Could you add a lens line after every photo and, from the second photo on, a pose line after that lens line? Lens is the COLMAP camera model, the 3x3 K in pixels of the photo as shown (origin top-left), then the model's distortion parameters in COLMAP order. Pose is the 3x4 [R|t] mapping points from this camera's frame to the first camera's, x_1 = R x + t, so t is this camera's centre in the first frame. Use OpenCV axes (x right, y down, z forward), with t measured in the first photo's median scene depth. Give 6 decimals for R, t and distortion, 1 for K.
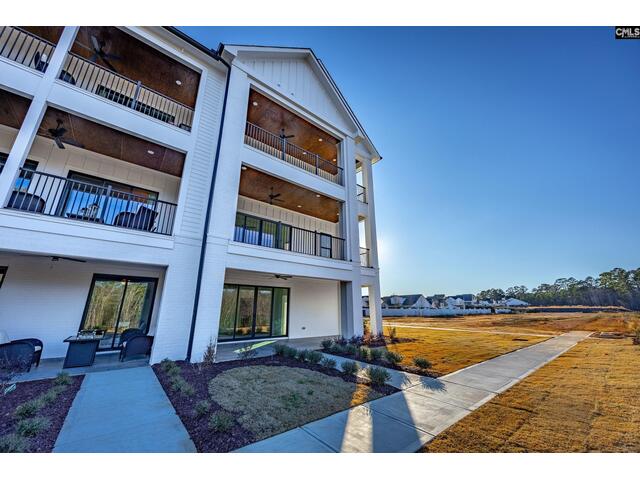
lens RADIAL K [[249.7, 0, 319.8], [0, 249.7, 236.0], [0, 0, 1]] dist [-0.002275, 0.000376]
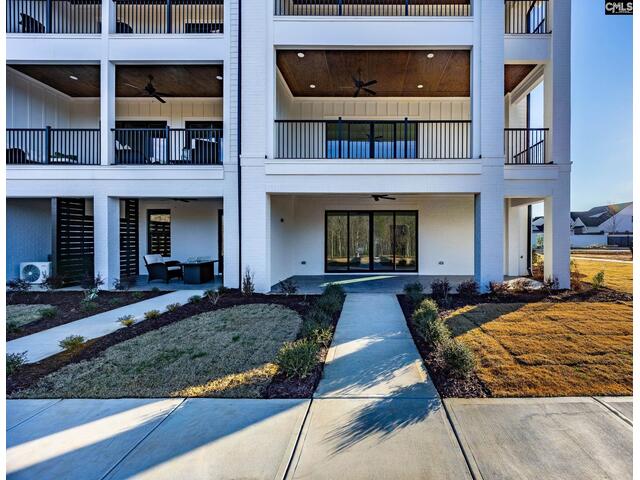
lens RADIAL K [[283.8, 0, 319.0], [0, 283.8, 241.4], [0, 0, 1]] dist [-0.000463, -0.000569]
pose [[0.765916, 0.005653, -0.642916, 0.255423], [0.185673, 0.955411, 0.229596, 0.065262], [0.615548, -0.295224, 0.730715, 0.243532]]
